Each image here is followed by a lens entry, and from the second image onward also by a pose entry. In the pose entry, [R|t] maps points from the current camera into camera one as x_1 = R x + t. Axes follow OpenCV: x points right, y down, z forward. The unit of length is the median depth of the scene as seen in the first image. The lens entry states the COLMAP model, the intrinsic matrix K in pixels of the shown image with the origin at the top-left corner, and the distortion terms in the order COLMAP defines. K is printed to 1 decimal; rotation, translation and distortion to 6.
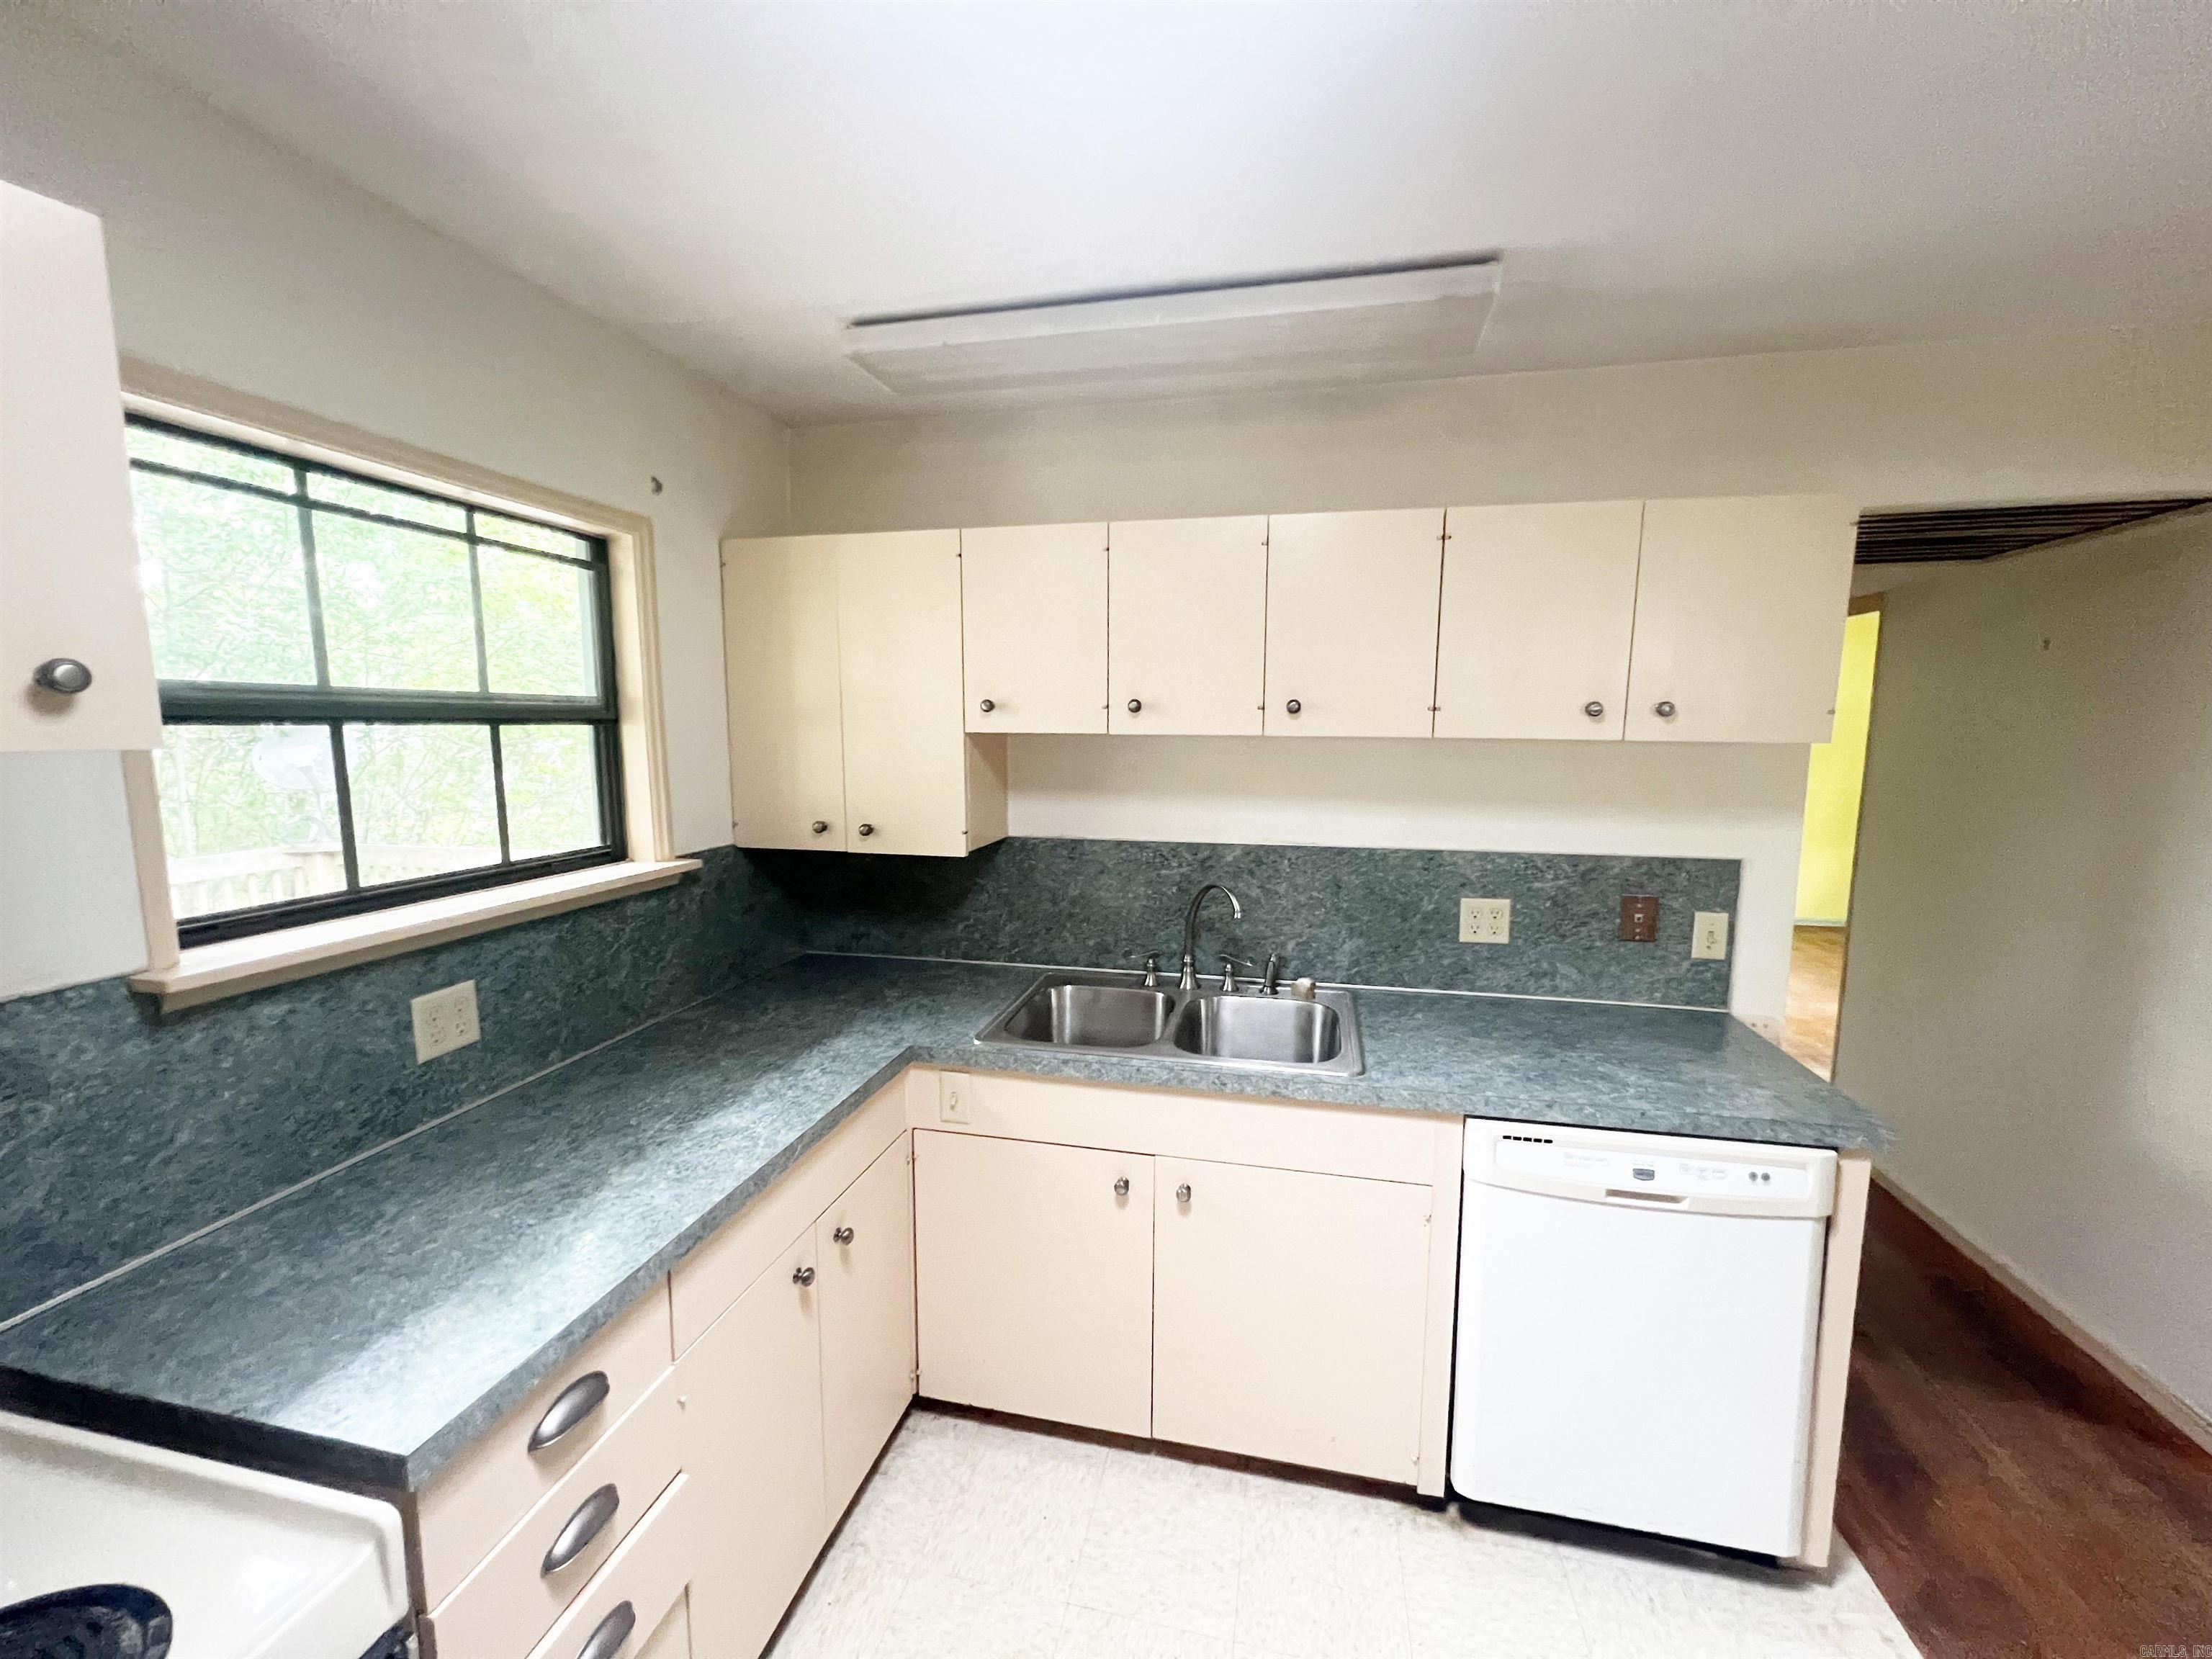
lens RADIAL K [[889.7, 0, 1101.1], [0, 889.7, 826.1], [0, 0, 1]] dist [-0.001903, 0.000557]
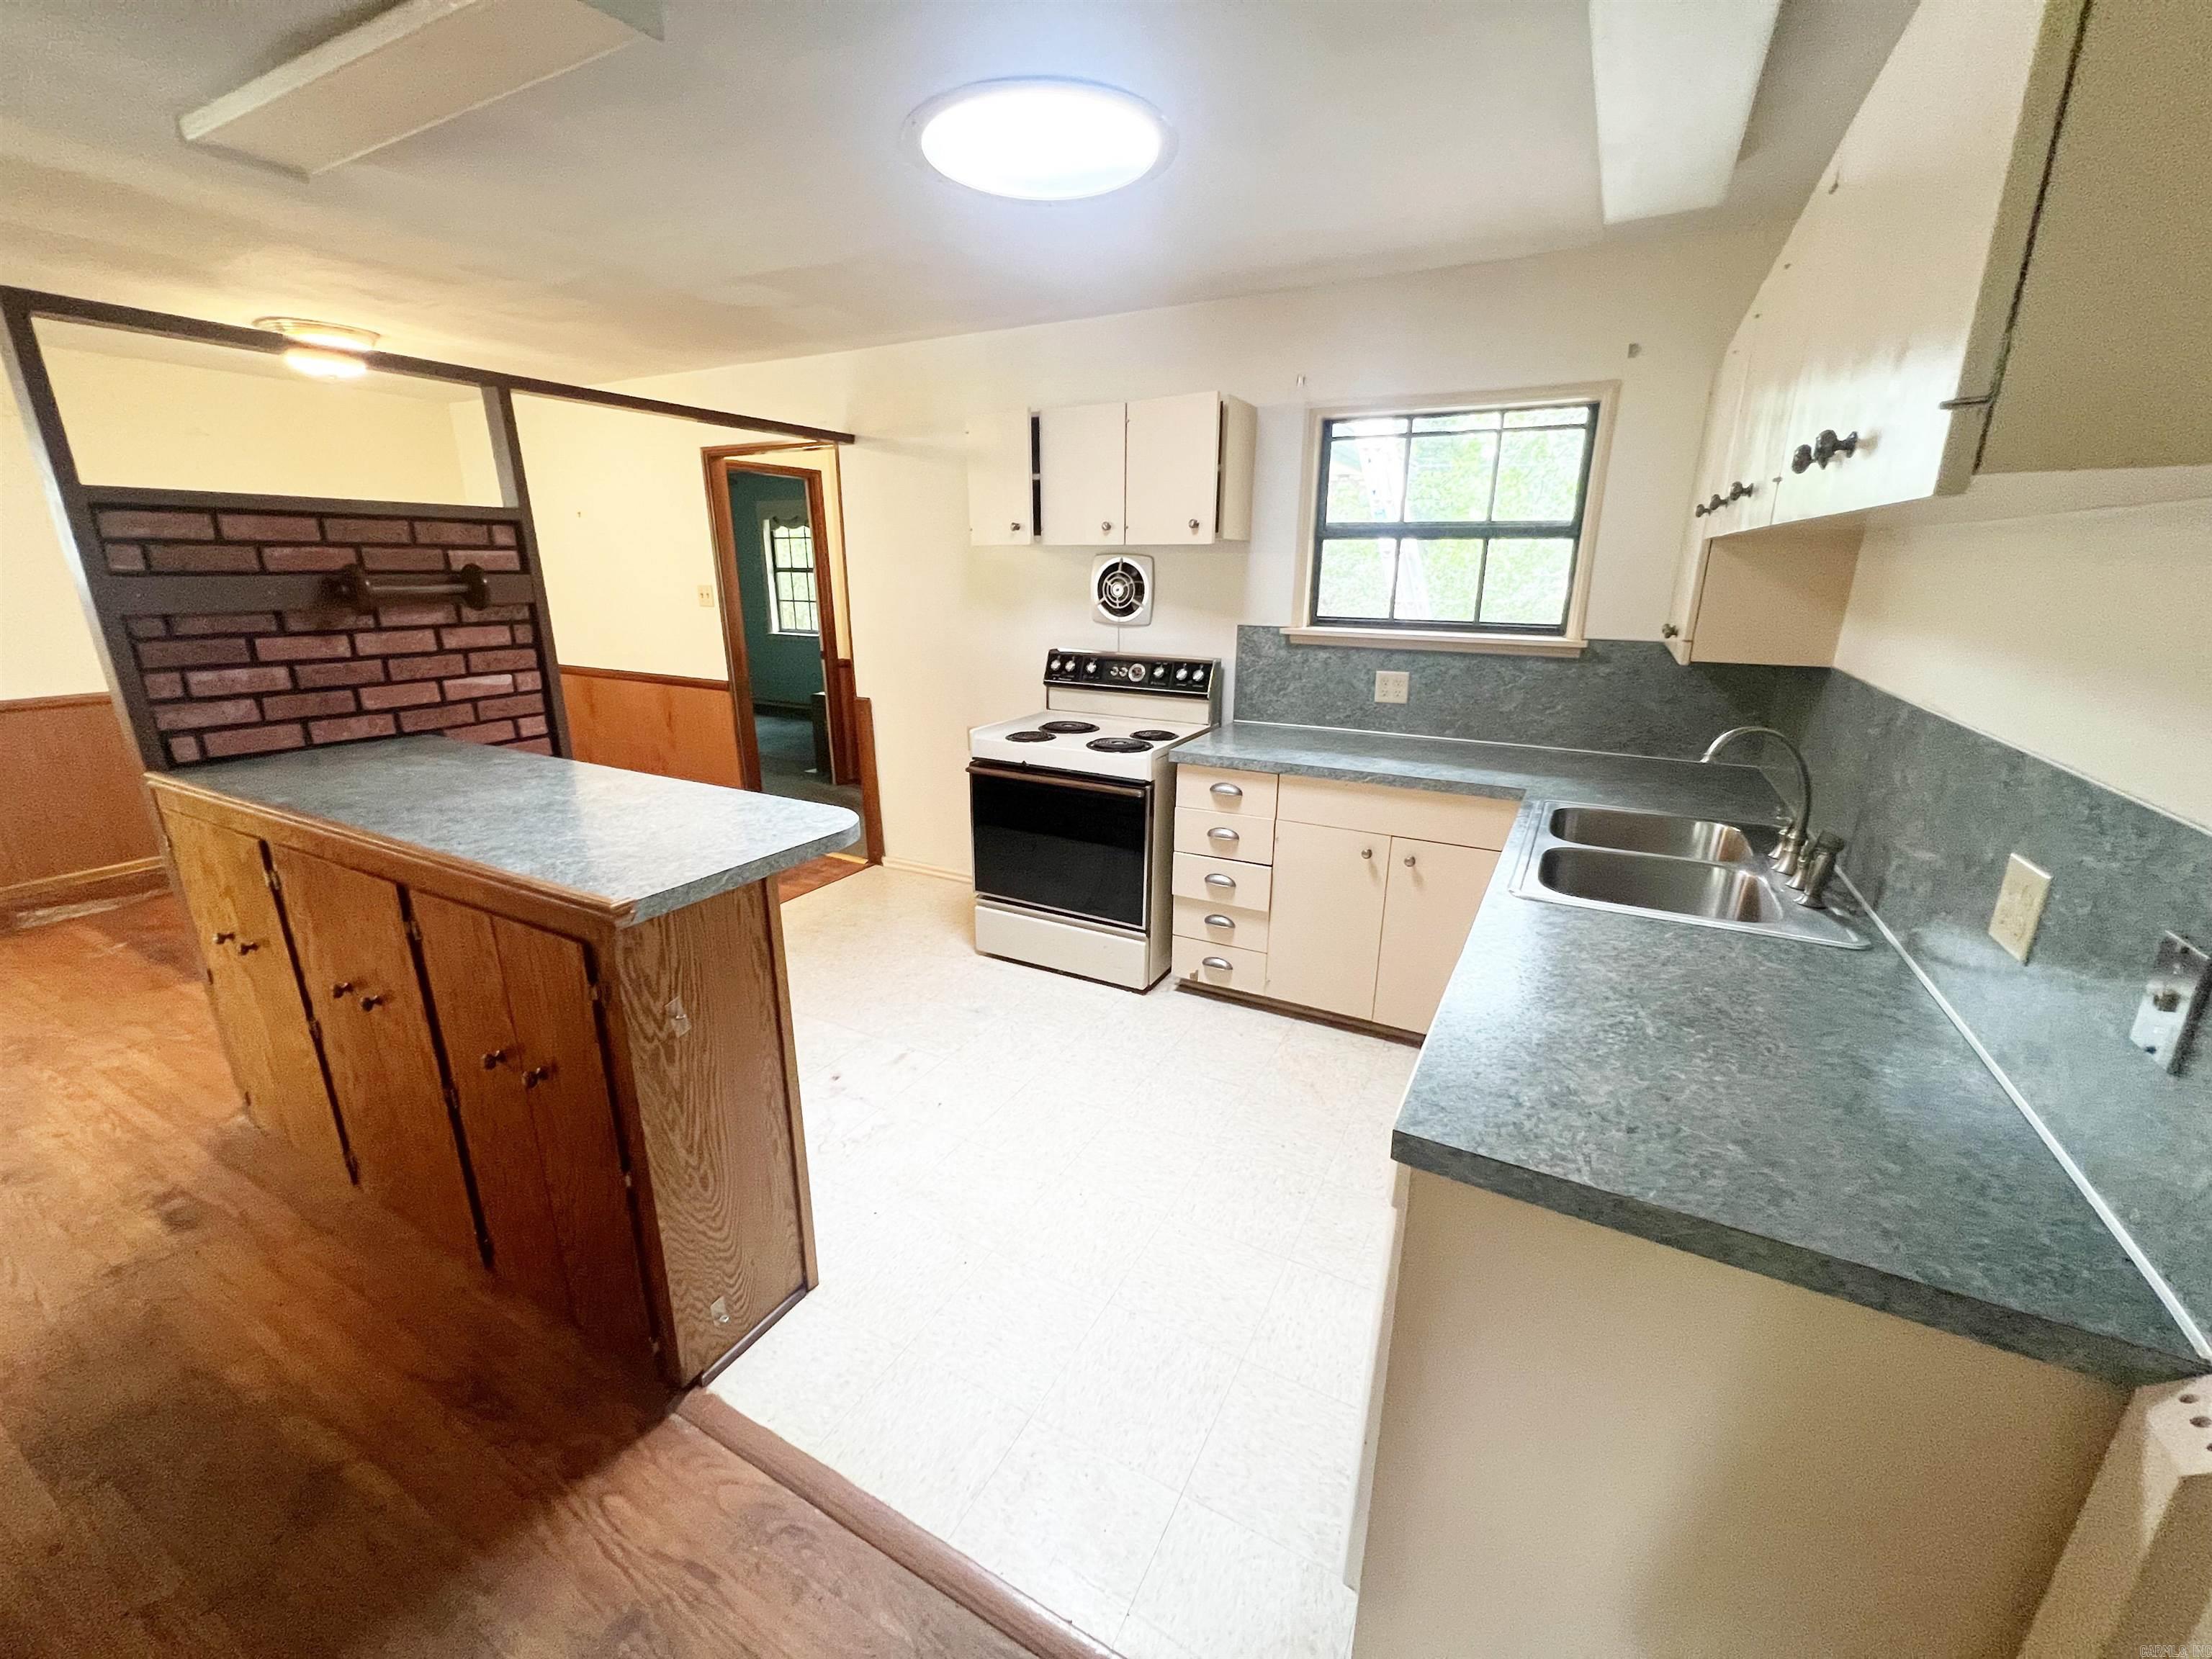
lens RADIAL K [[889.7, 0, 1100.6], [0, 889.7, 831.3], [0, 0, 1]] dist [-0.001903, 0.000557]
pose [[-0.278050, 0.274627, -0.920472, 1.077545], [-0.118802, 0.941070, 0.316660, -0.032261], [0.953192, 0.197401, -0.229038, 0.648563]]
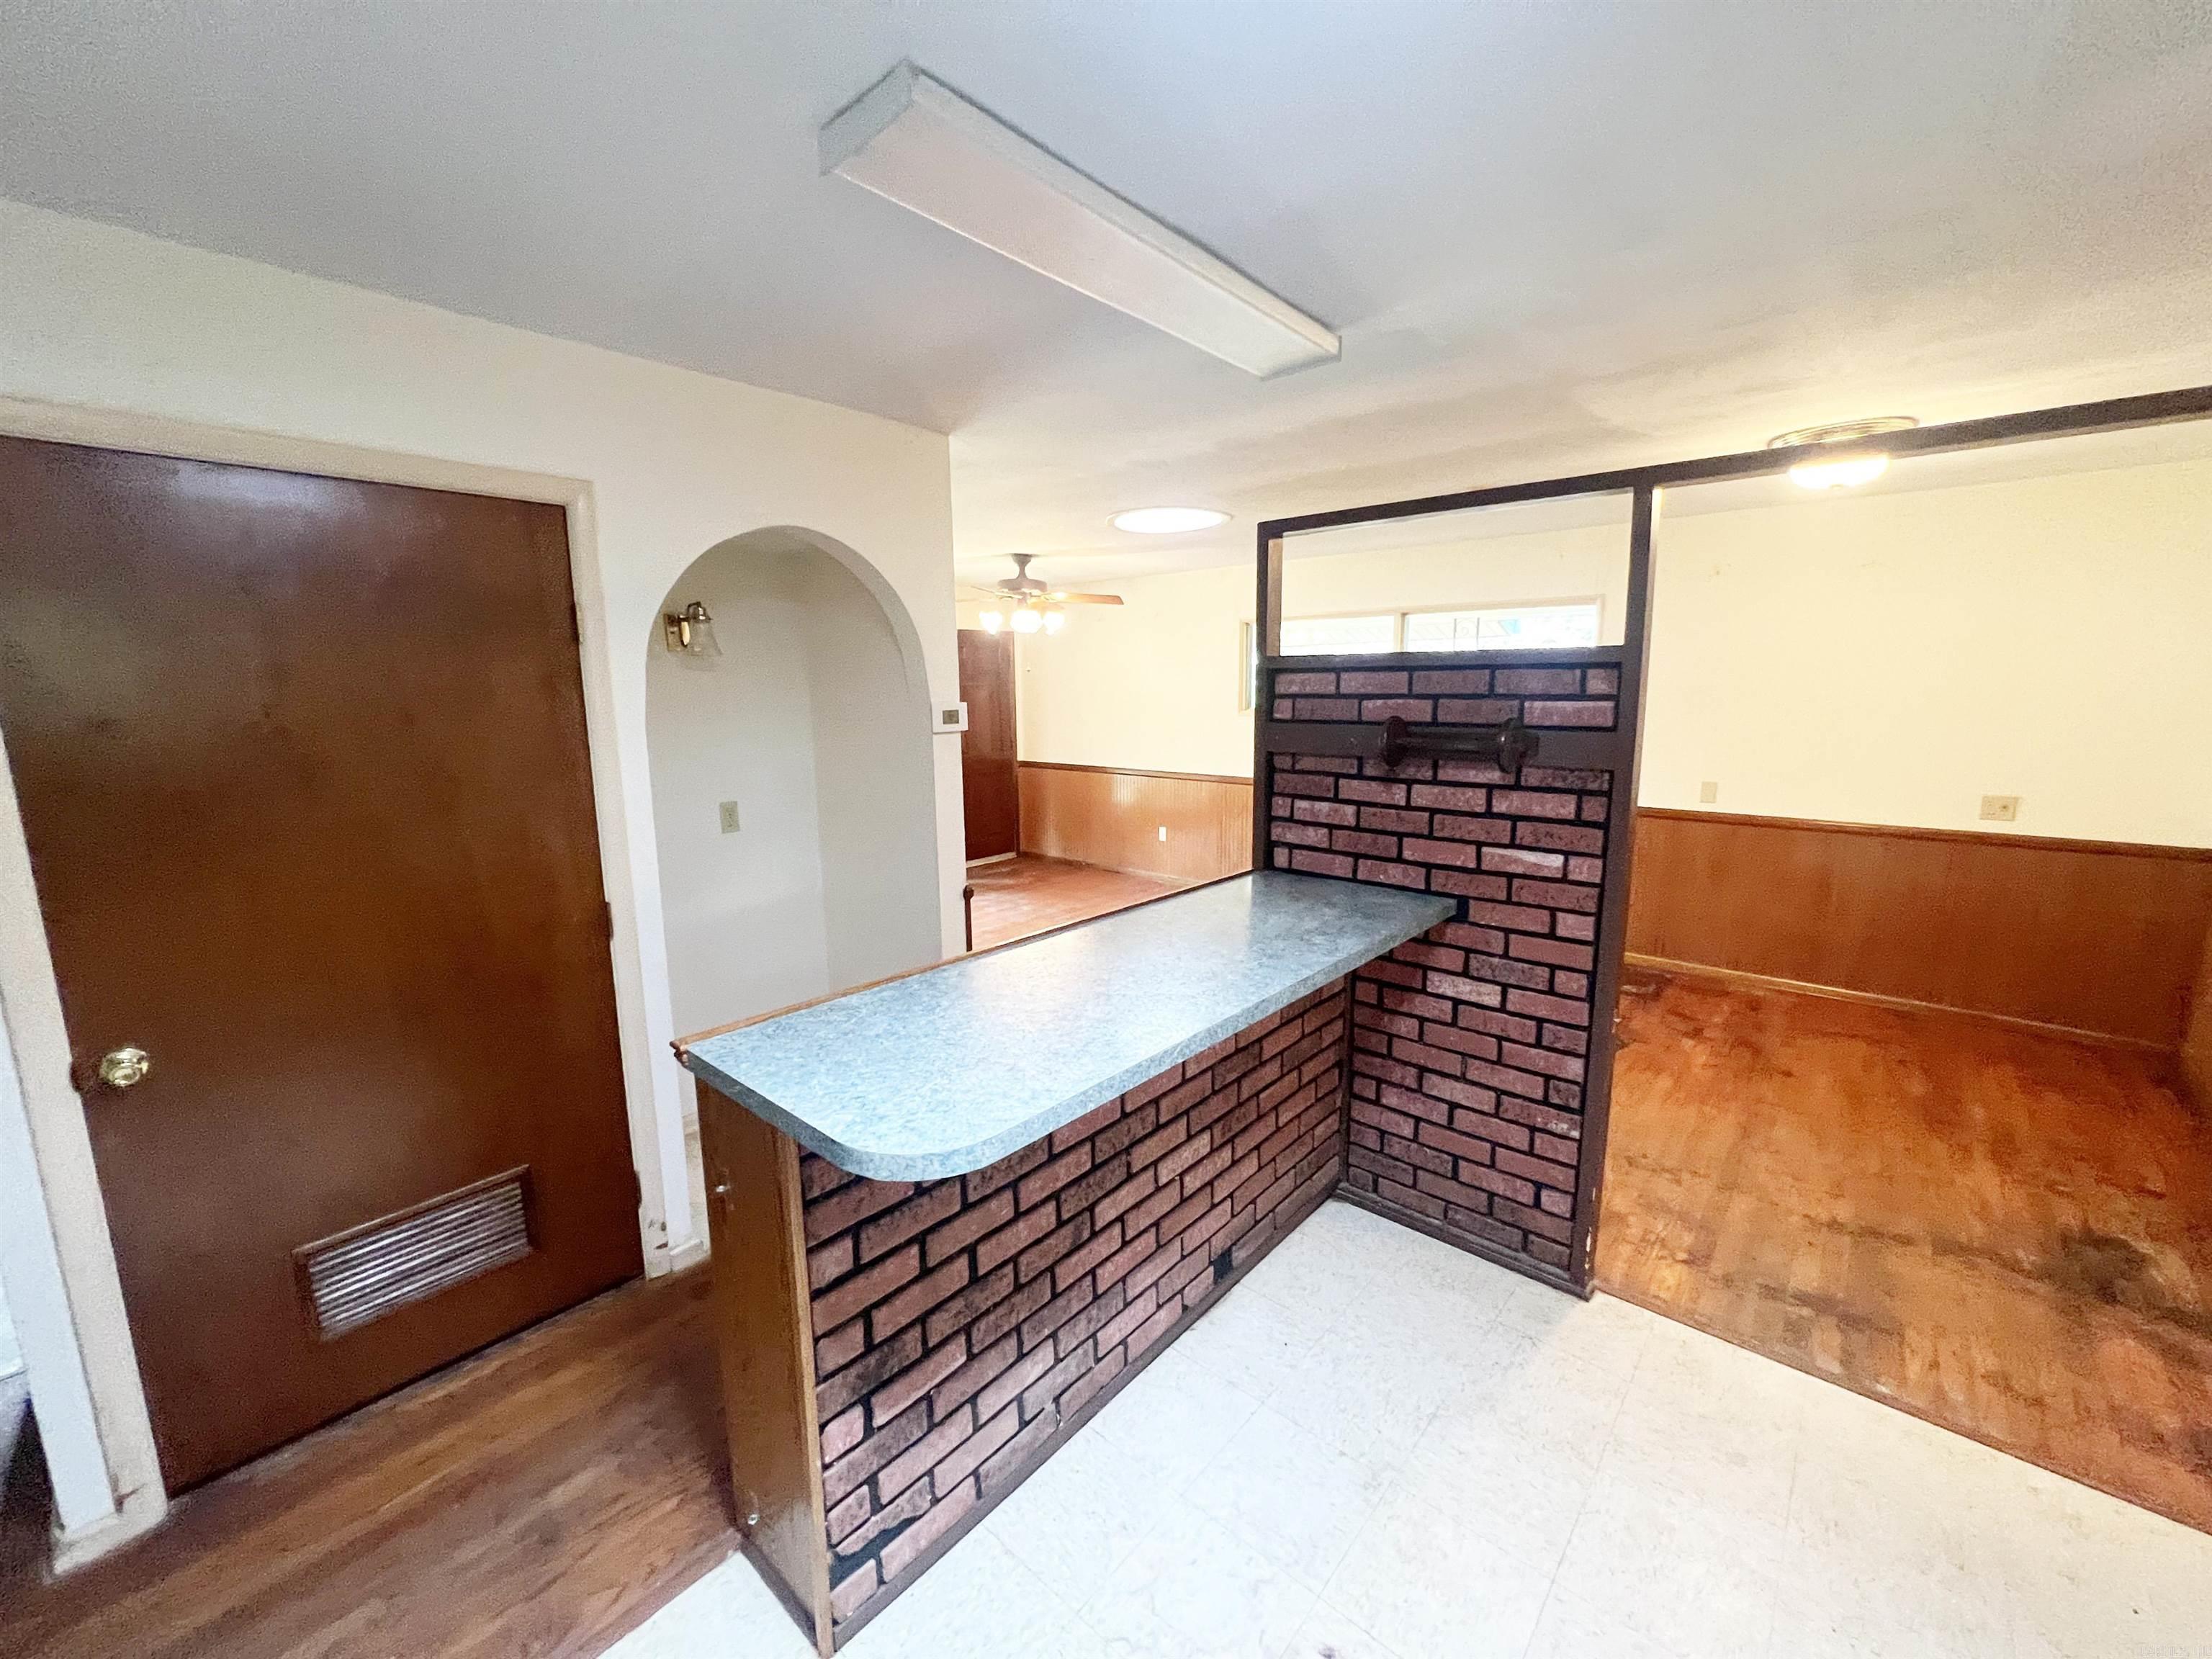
lens RADIAL K [[886.8, 0, 1100.7], [0, 886.8, 832.2], [0, 0, 1]] dist [-0.002009, 0.000392]
pose [[-0.876484, -0.072790, 0.475897, -0.060522], [0.064317, 0.961939, 0.265587, -0.061245], [-0.477116, 0.263391, -0.838442, 0.554558]]
